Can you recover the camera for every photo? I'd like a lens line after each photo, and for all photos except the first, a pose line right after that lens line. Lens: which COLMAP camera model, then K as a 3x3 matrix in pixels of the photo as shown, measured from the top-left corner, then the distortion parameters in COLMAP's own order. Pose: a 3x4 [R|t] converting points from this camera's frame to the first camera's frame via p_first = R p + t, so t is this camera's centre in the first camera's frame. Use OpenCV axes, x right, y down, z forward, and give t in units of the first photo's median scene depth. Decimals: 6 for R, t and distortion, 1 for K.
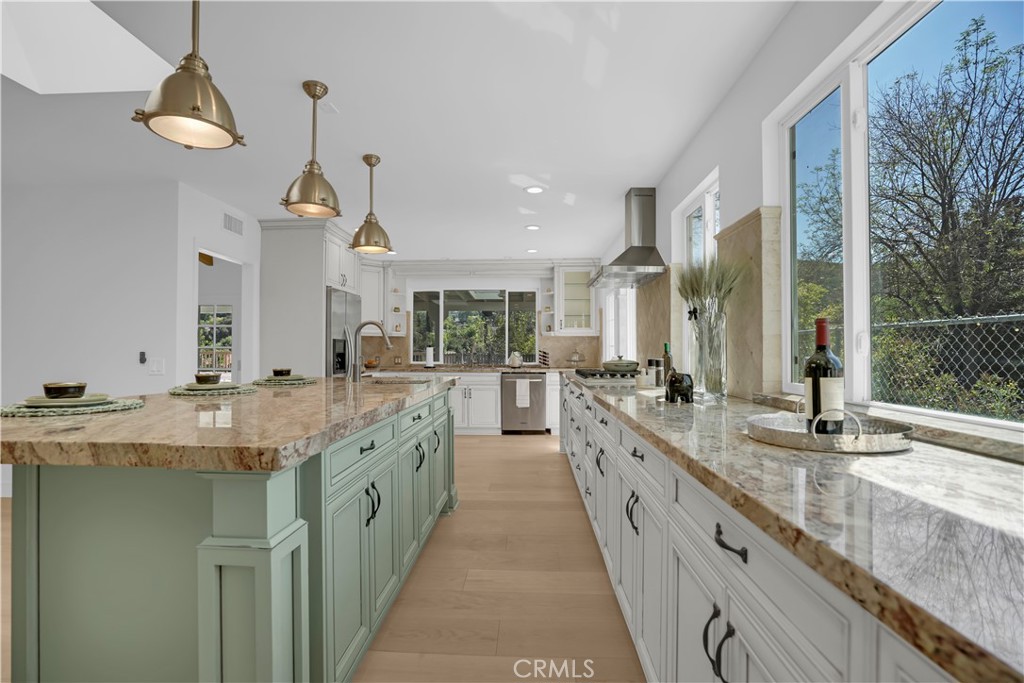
lens RADIAL K [[494.5, 0, 507.6], [0, 494.5, 351.5], [0, 0, 1]] dist [-0.026748, 0.003787]
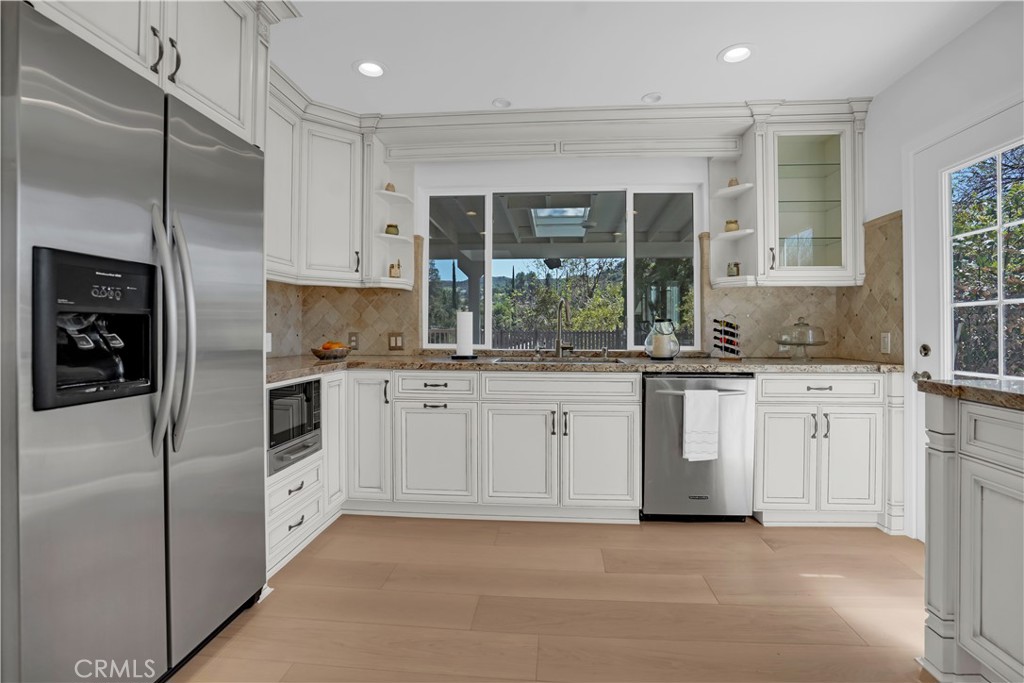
lens RADIAL K [[494.5, 0, 506.4], [0, 494.5, 330.0], [0, 0, 1]] dist [-0.026748, 0.003787]
pose [[0.998572, 0.000805, -0.053414, -0.095414], [-0.000835, 1.000000, -0.000537, 0.007358], [0.053413, 0.000581, 0.998572, 0.550561]]
